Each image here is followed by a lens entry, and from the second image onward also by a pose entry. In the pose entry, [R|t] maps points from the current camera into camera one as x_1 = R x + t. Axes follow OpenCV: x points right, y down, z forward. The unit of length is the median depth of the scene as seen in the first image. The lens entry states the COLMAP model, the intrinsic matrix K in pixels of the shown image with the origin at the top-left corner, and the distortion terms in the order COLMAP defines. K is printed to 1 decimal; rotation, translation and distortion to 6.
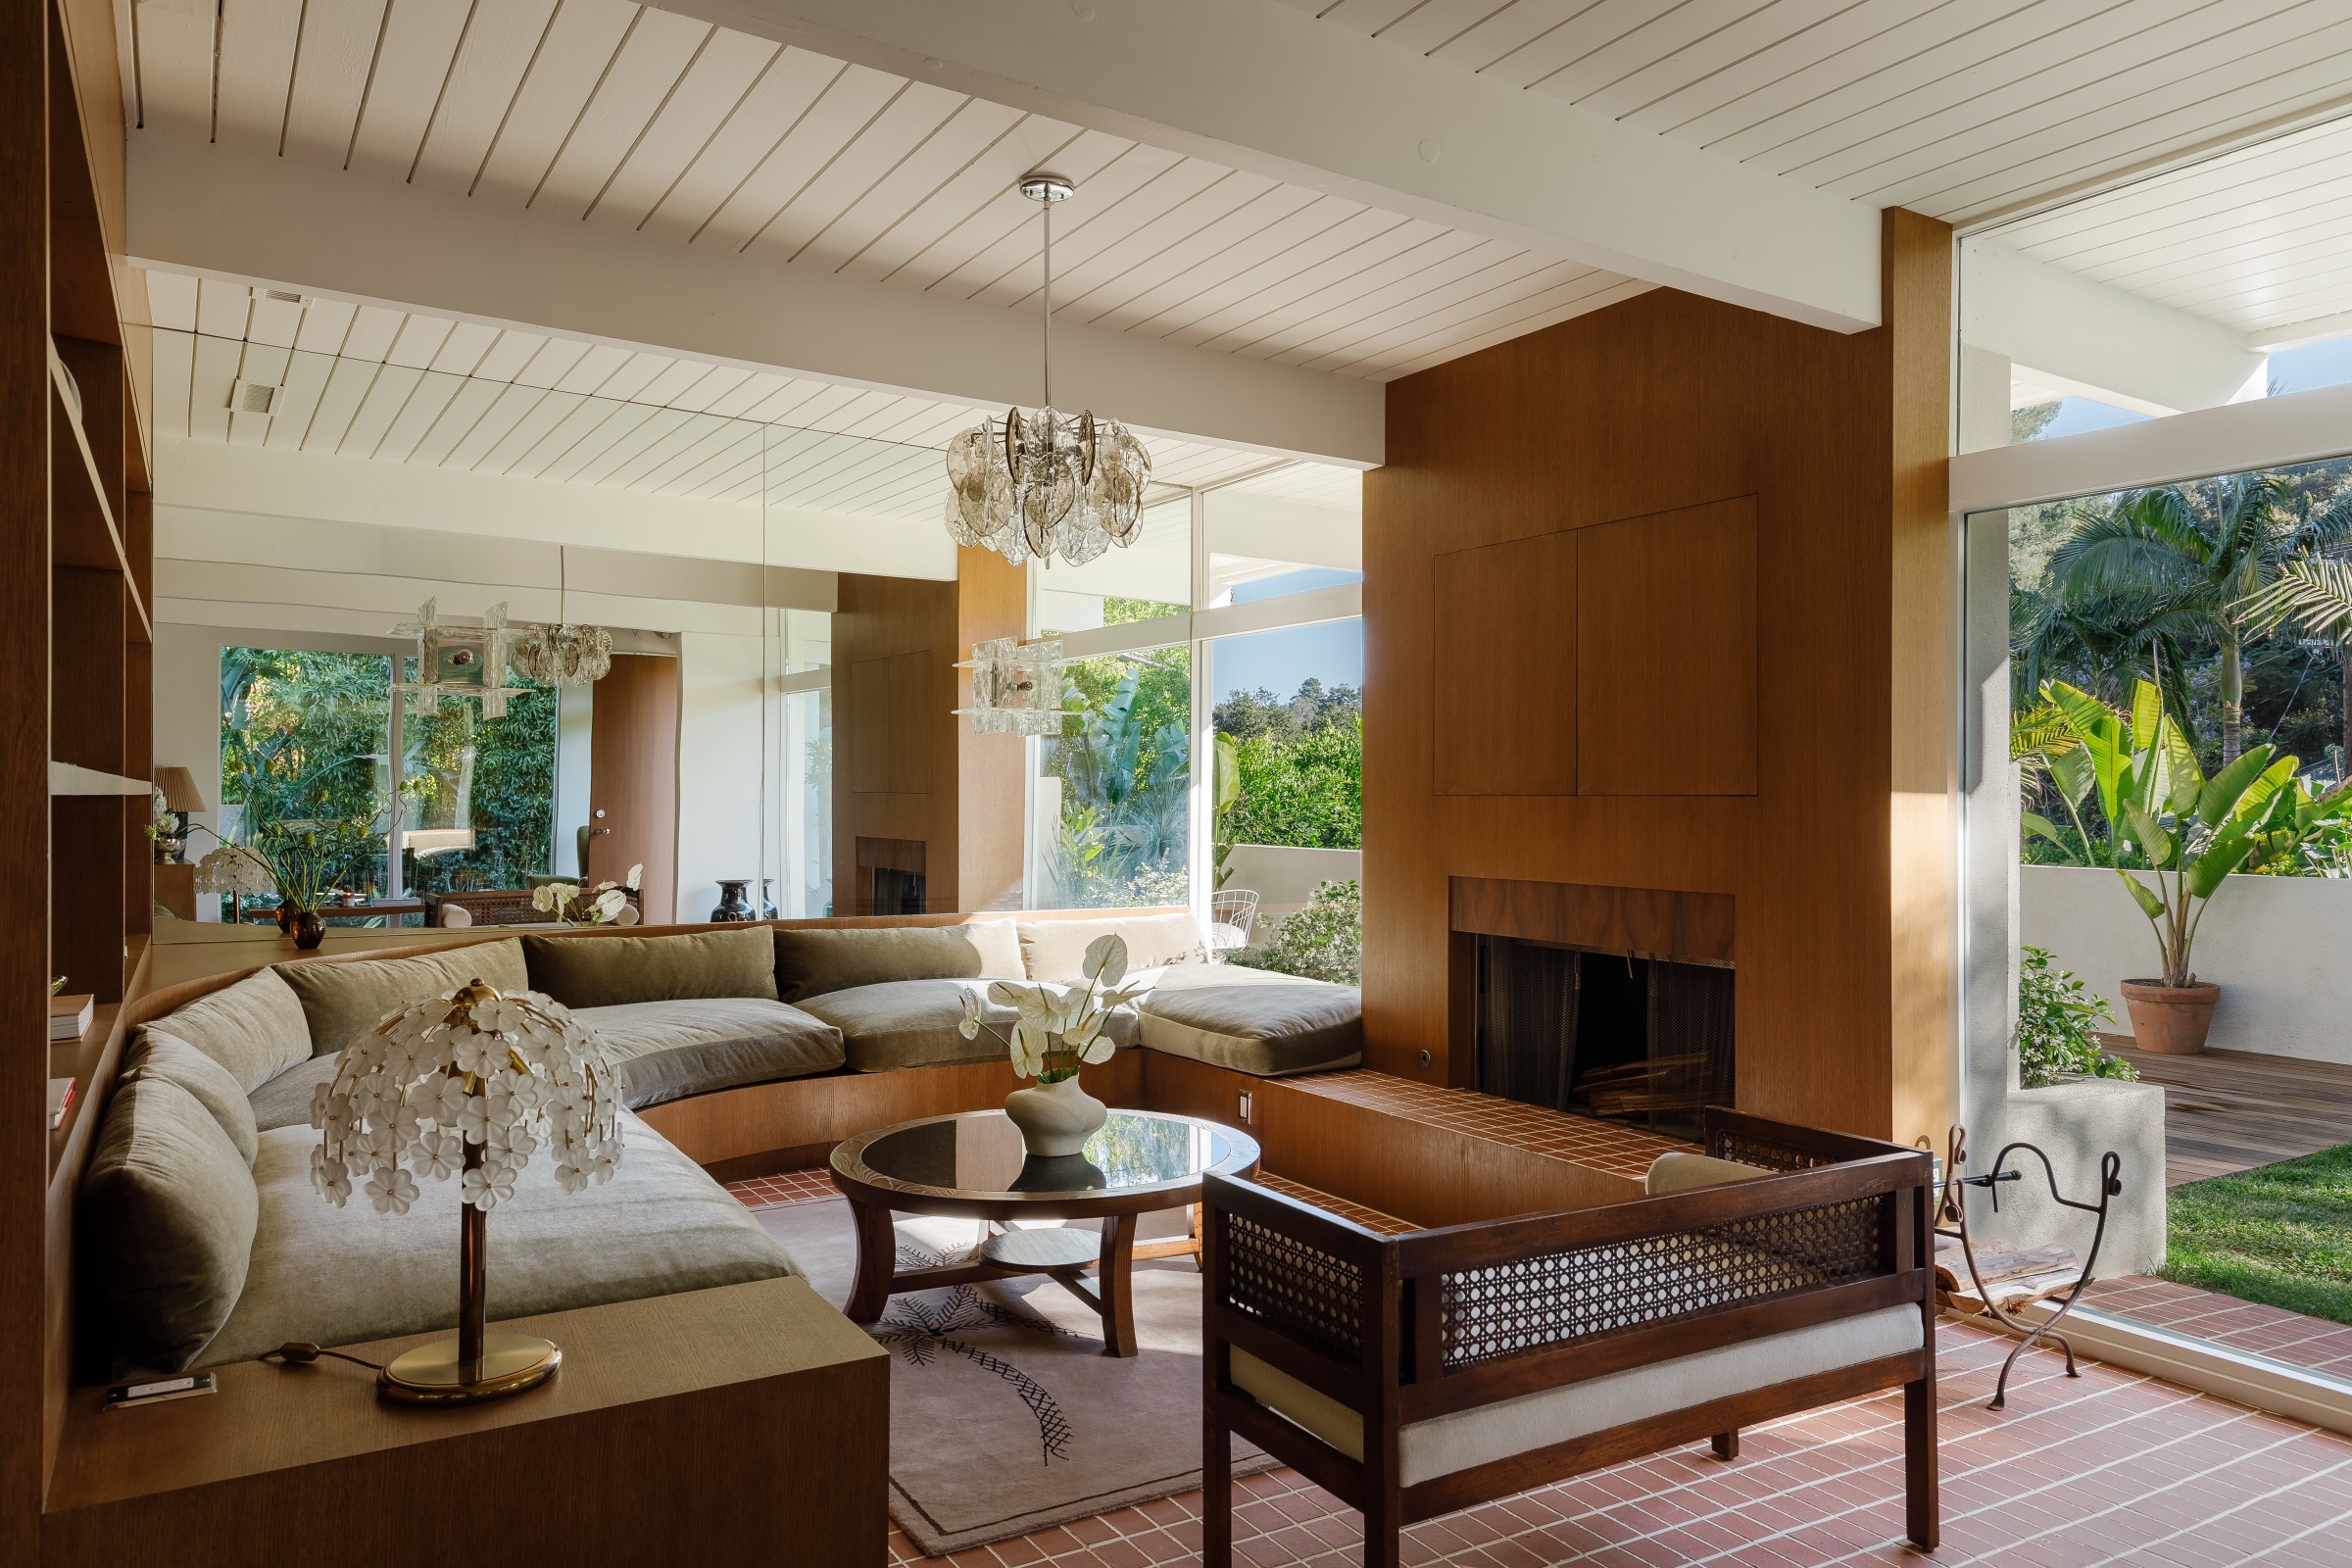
lens RADIAL K [[1578.4, 0, 1176.0], [0, 1578.4, 784.0], [0, 0, 1]] dist [0.047911, -0.001261]
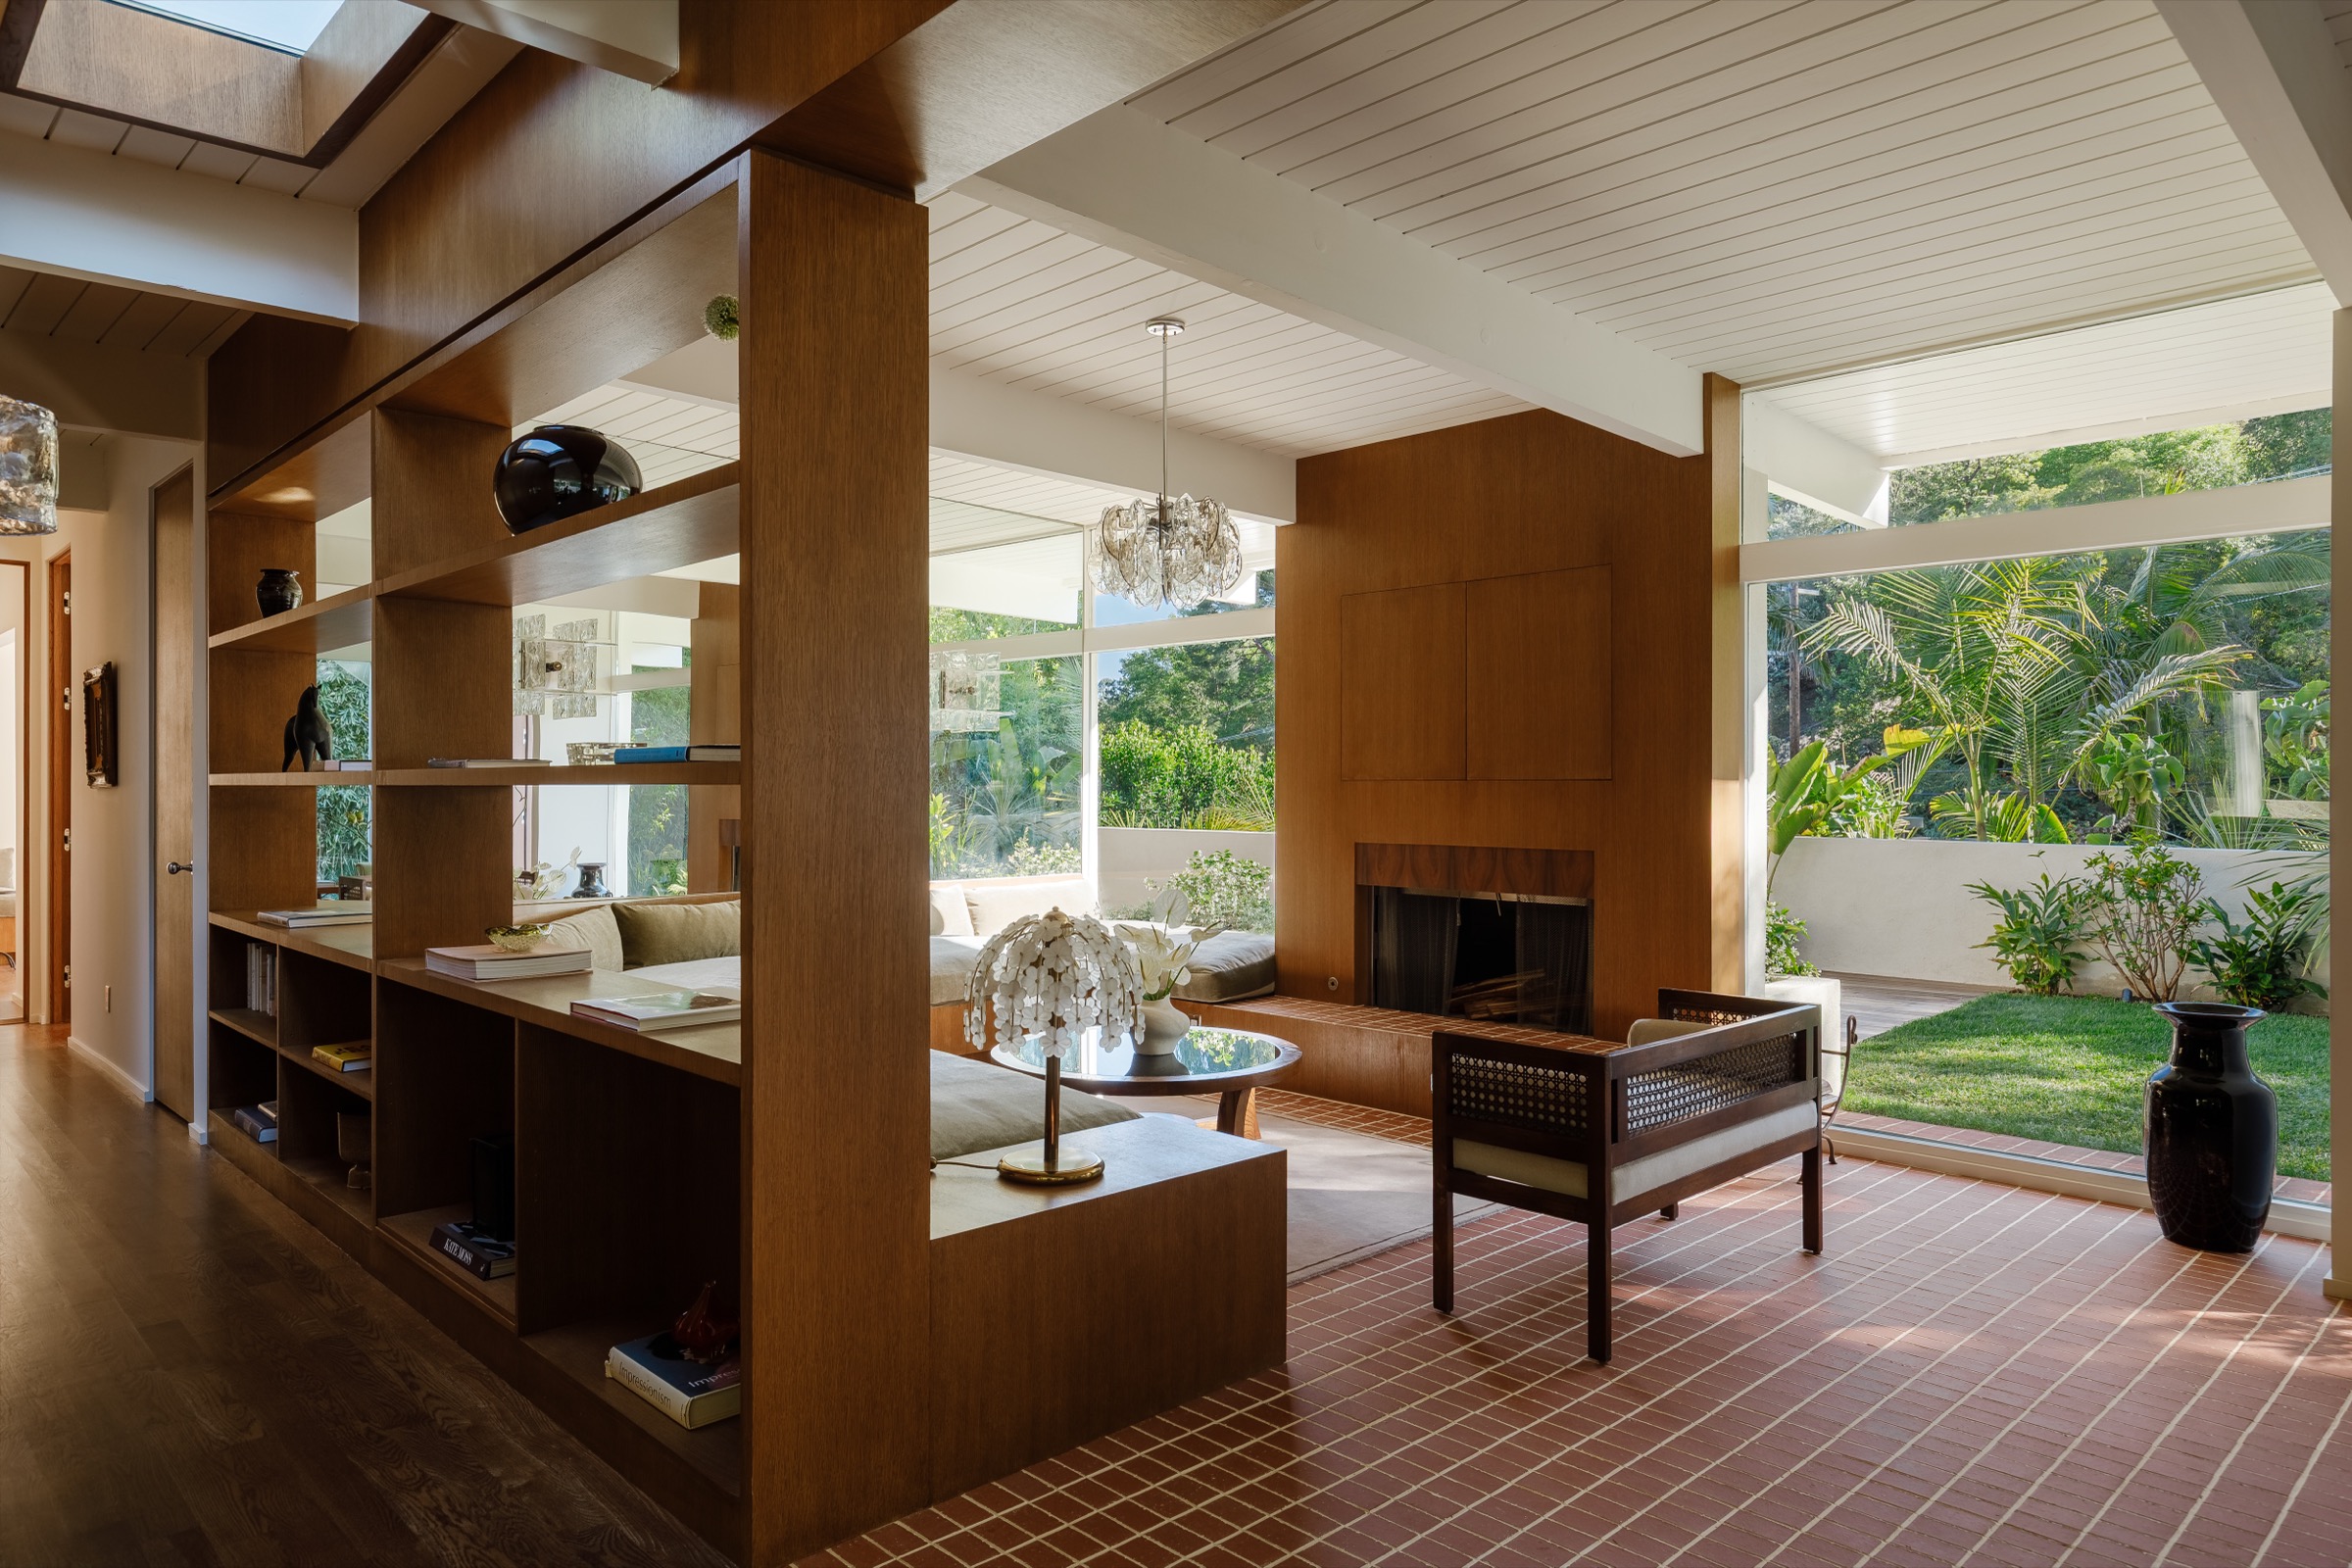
lens RADIAL K [[1448.0, 0, 1176.0], [0, 1448.0, 784.0], [0, 0, 1]] dist [0.032788, 0.000098]
pose [[0.975607, -0.006782, 0.219422, -0.272572], [0.004856, 0.999945, 0.009317, -0.002686], [-0.219473, -0.008024, 0.975586, -0.155739]]
